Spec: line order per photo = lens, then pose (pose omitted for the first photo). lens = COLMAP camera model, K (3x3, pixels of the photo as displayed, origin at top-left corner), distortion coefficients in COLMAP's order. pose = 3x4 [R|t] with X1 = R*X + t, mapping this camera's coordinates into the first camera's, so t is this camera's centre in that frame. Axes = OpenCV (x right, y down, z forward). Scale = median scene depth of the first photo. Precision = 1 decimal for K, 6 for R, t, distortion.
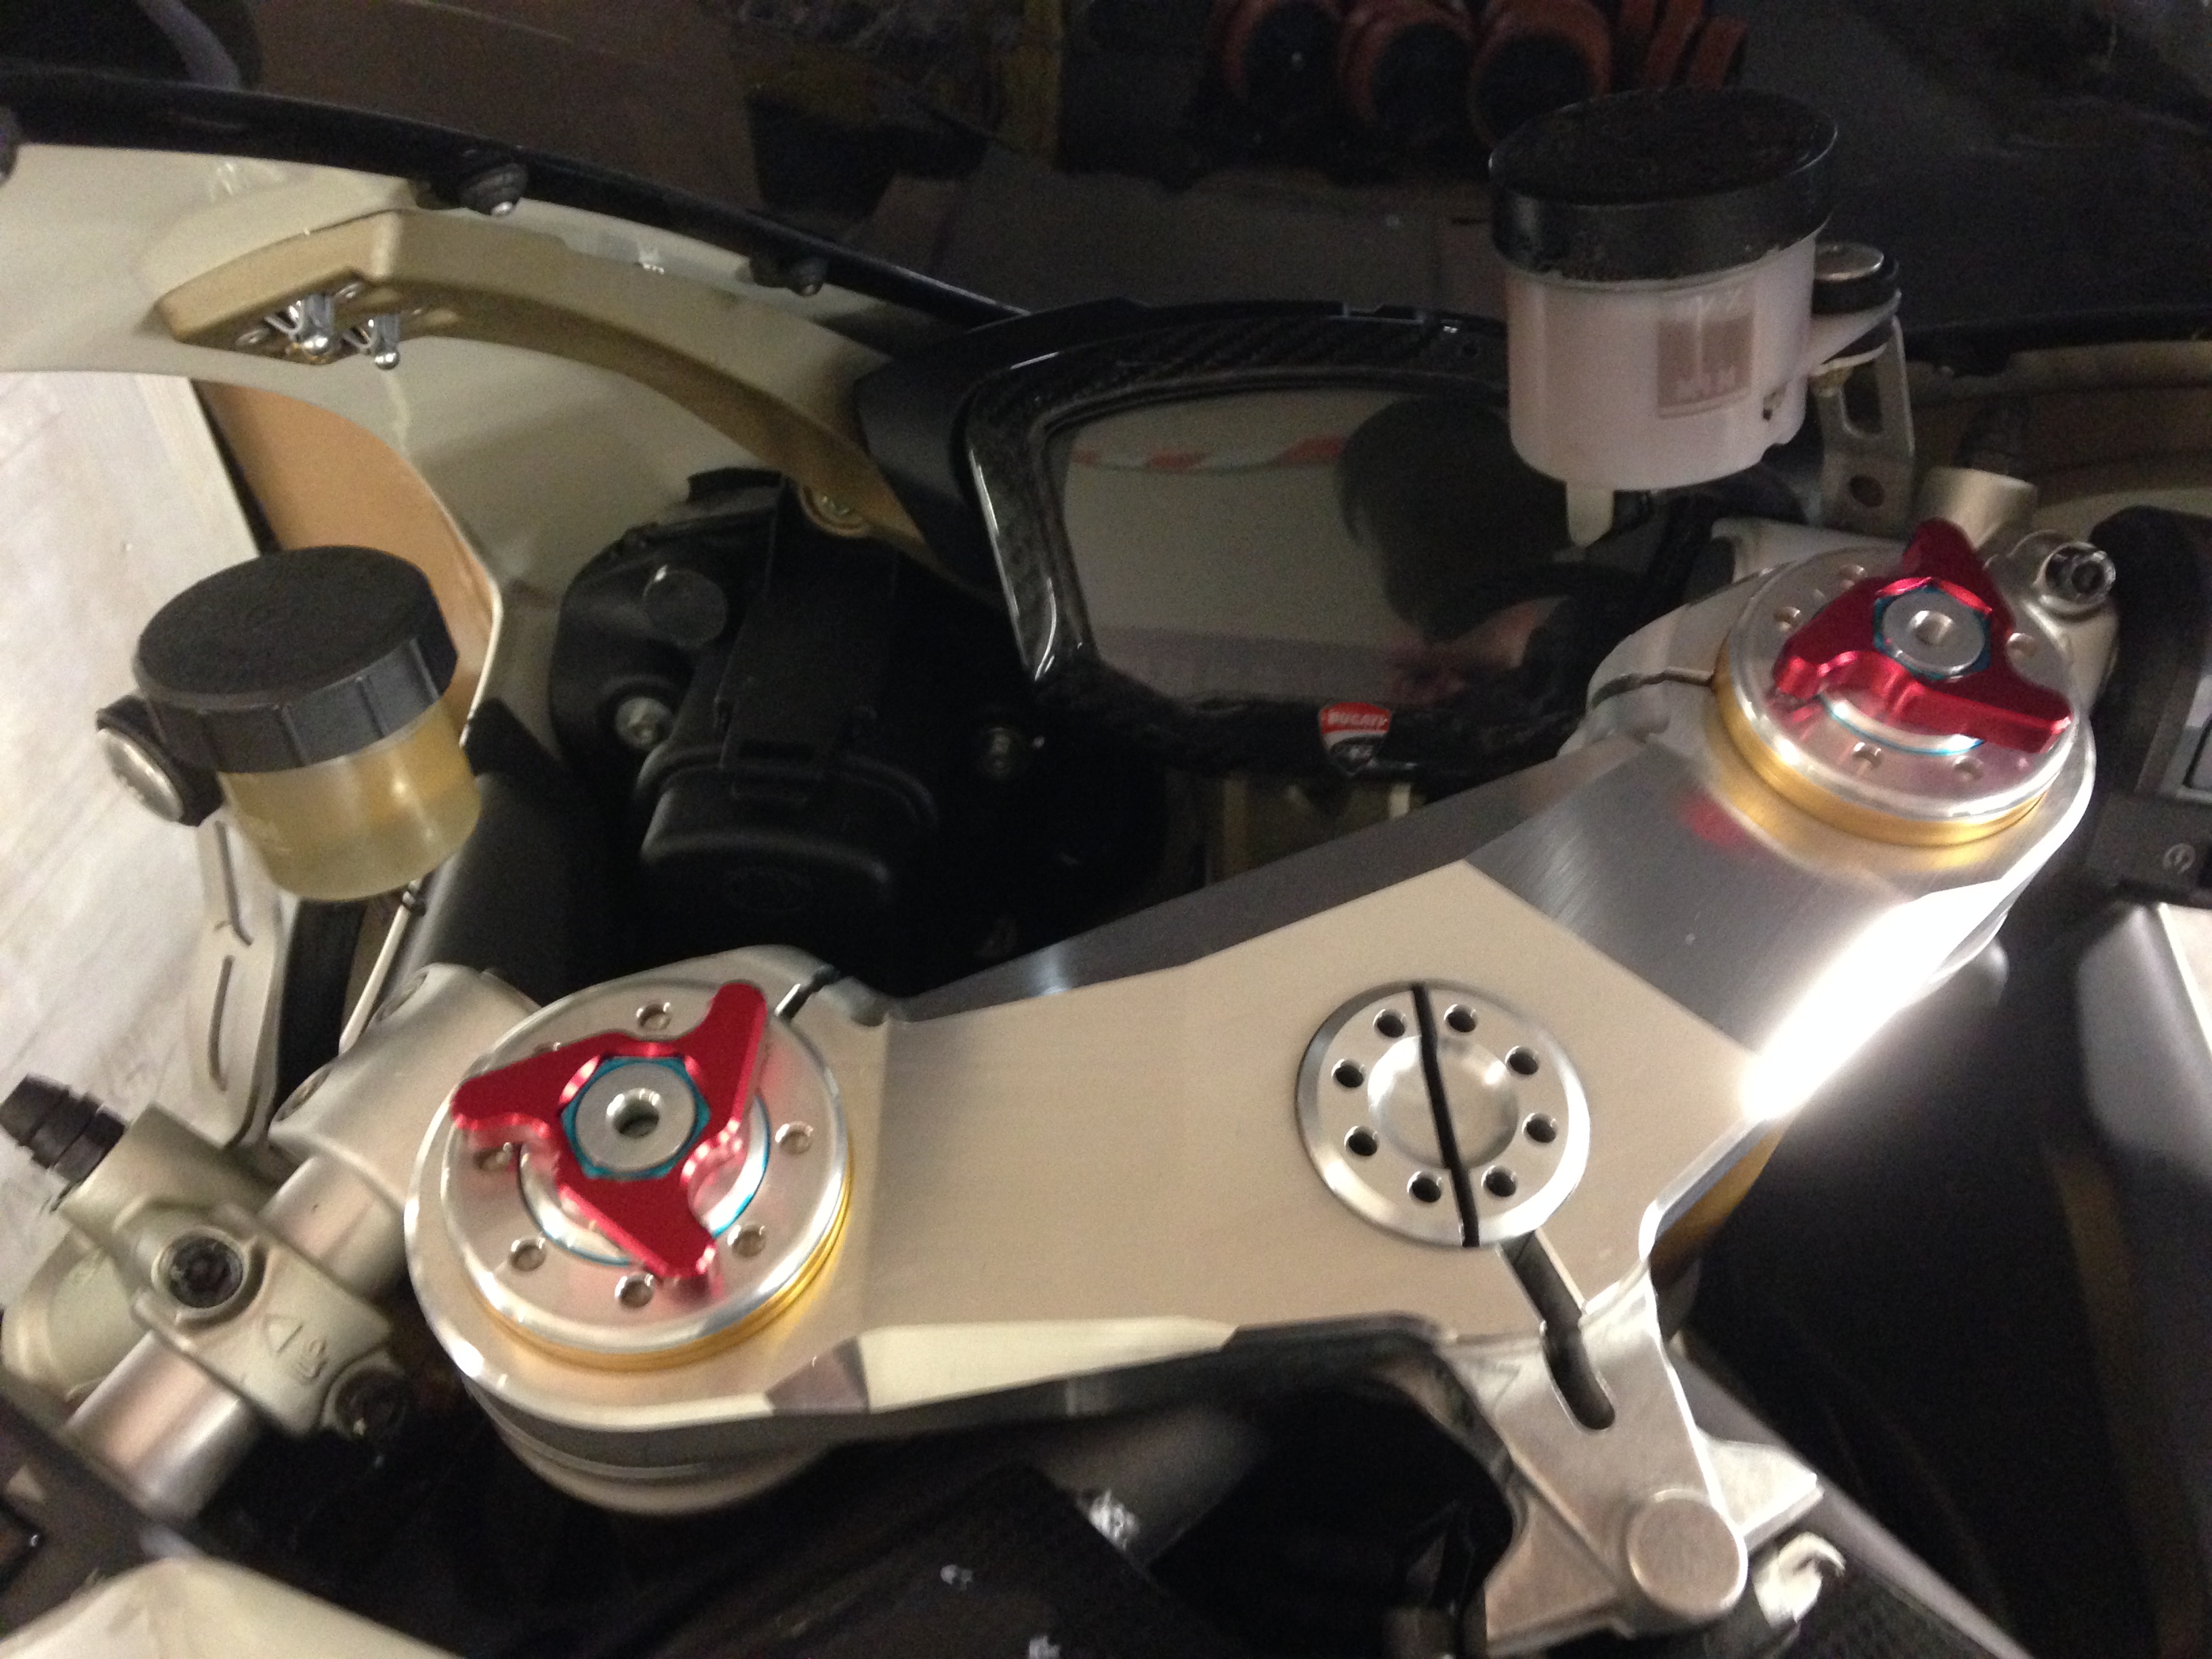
lens RADIAL K [[2060.4, 0, 1087.1], [0, 2060.4, 859.2], [0, 0, 1]] dist [0.186094, -0.291433]
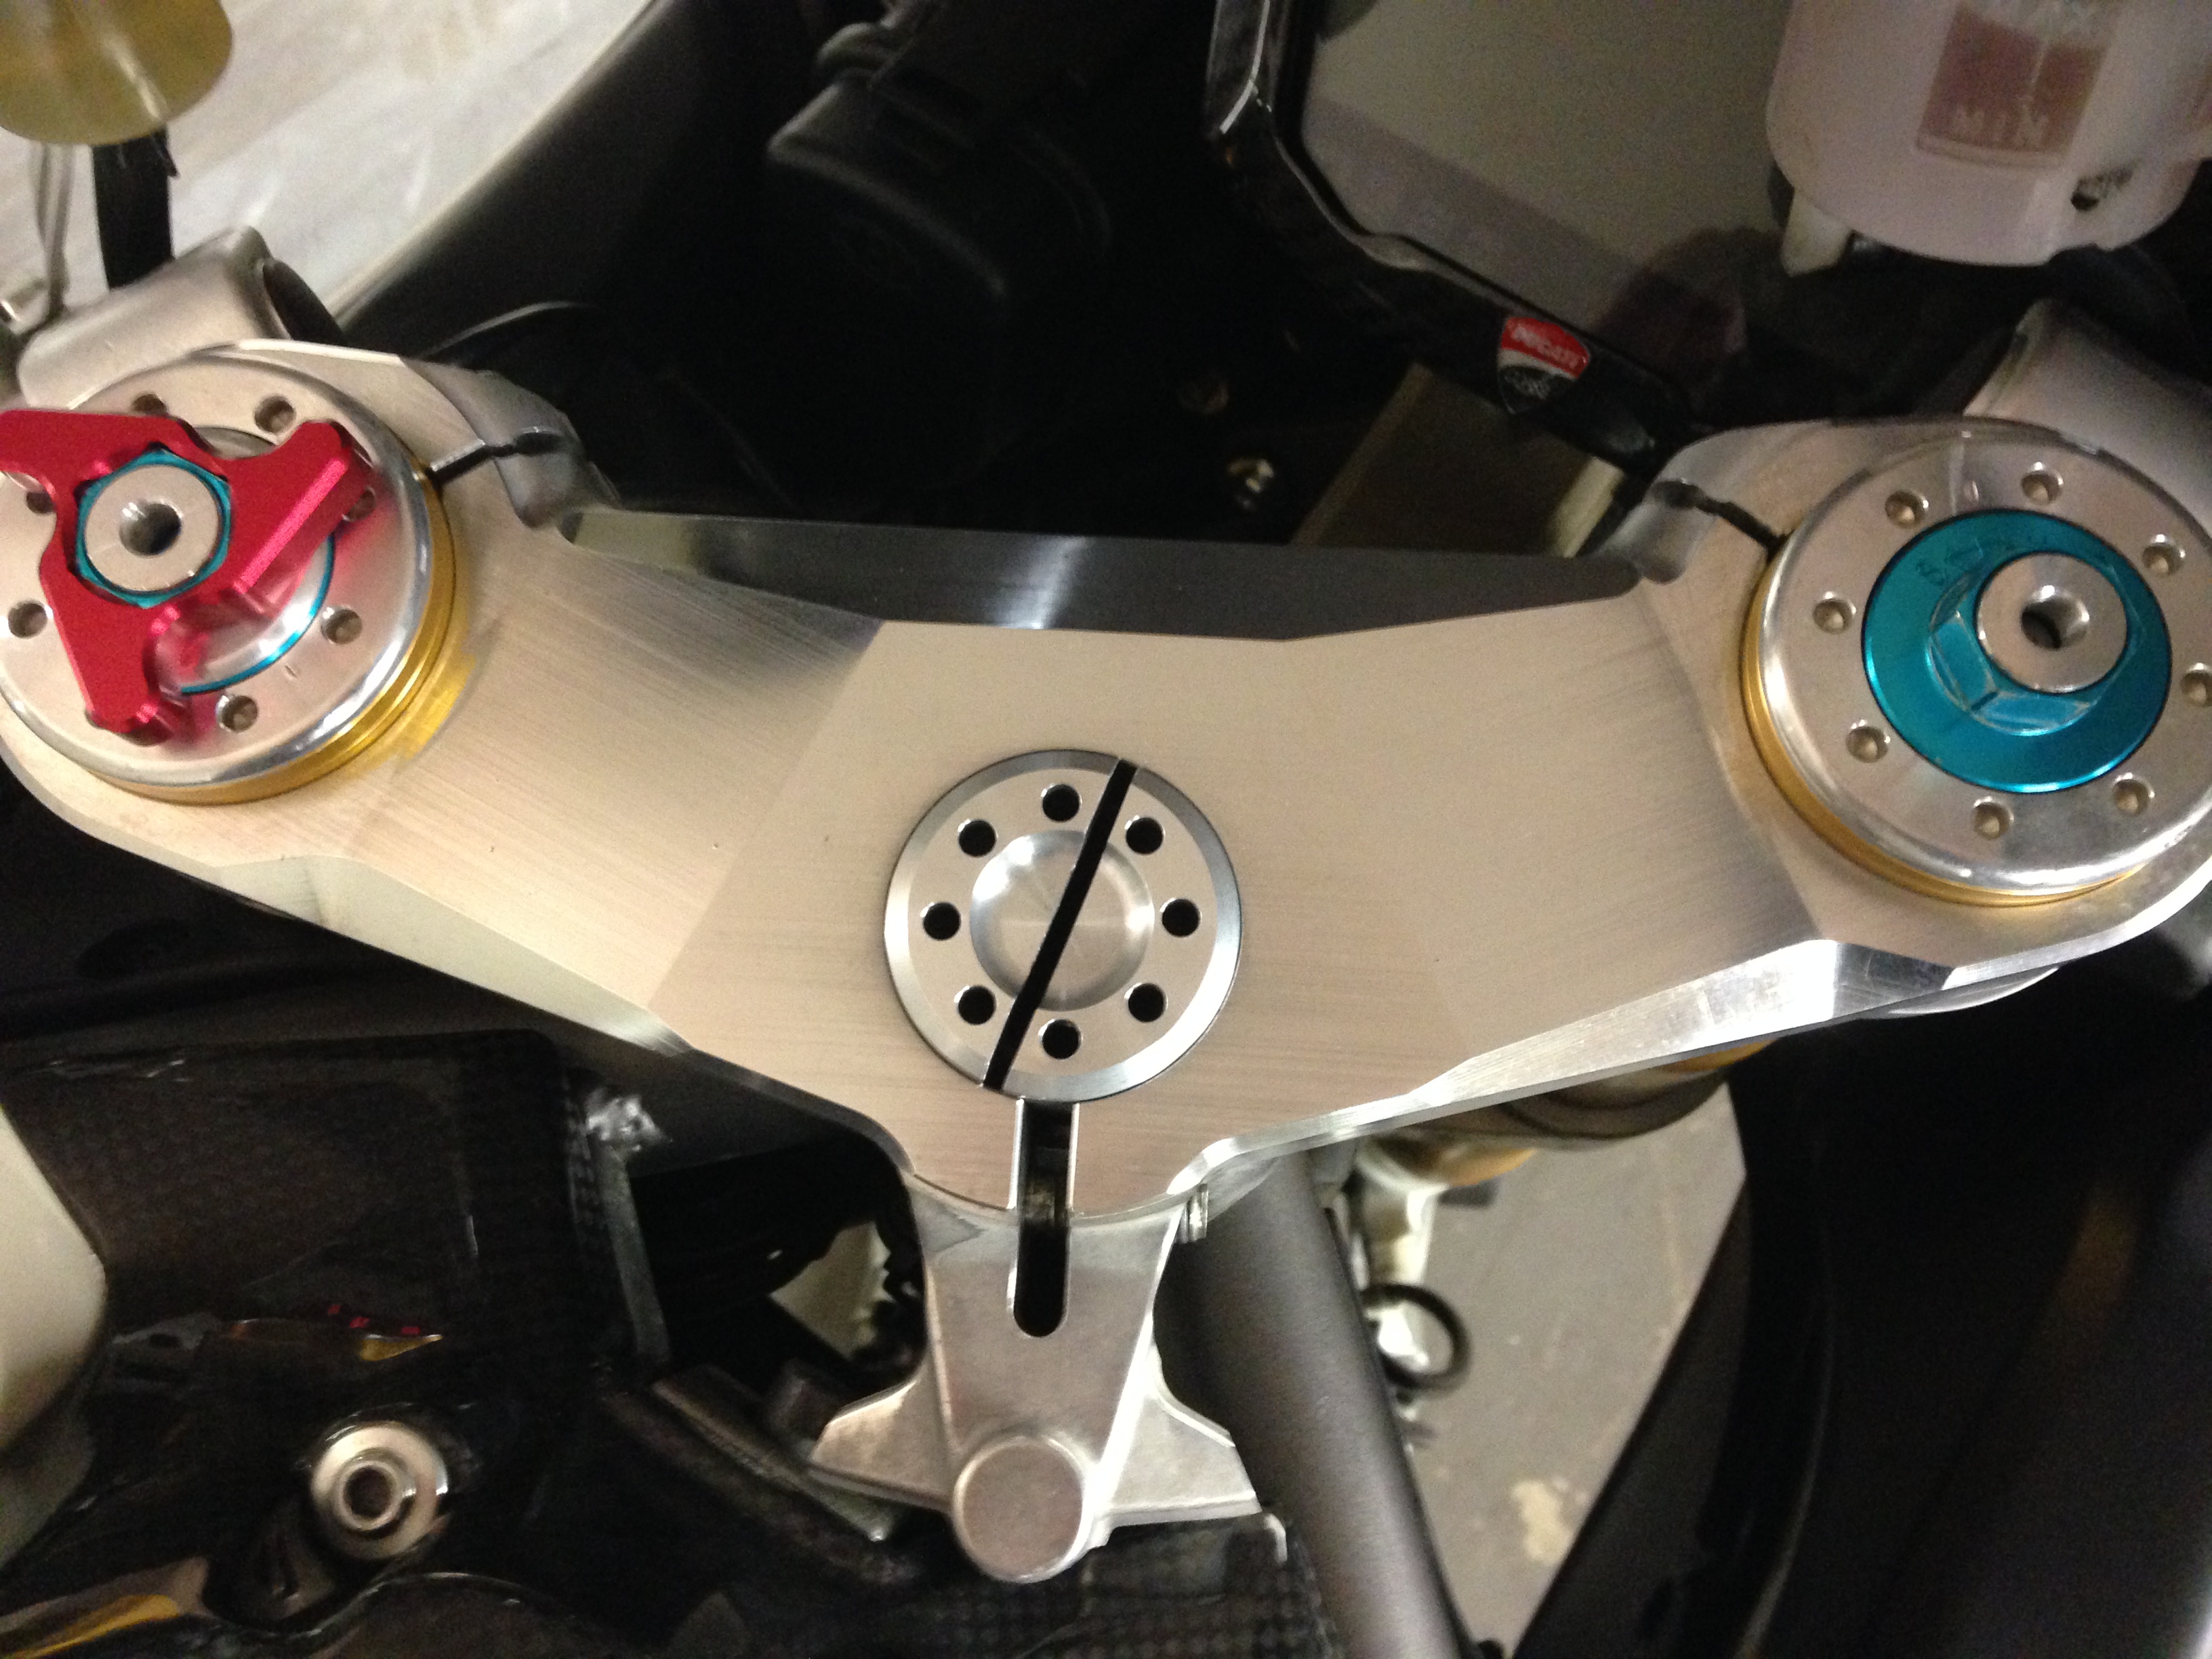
lens RADIAL K [[2082.9, 0, 1123.3], [0, 2082.9, 842.9], [0, 0, 1]] dist [0.099406, -0.174629]
pose [[0.871912, 0.447749, -0.198215, 0.332073], [-0.352212, 0.854697, 0.381365, -0.219150], [0.340170, -0.262703, 0.902924, 0.281448]]
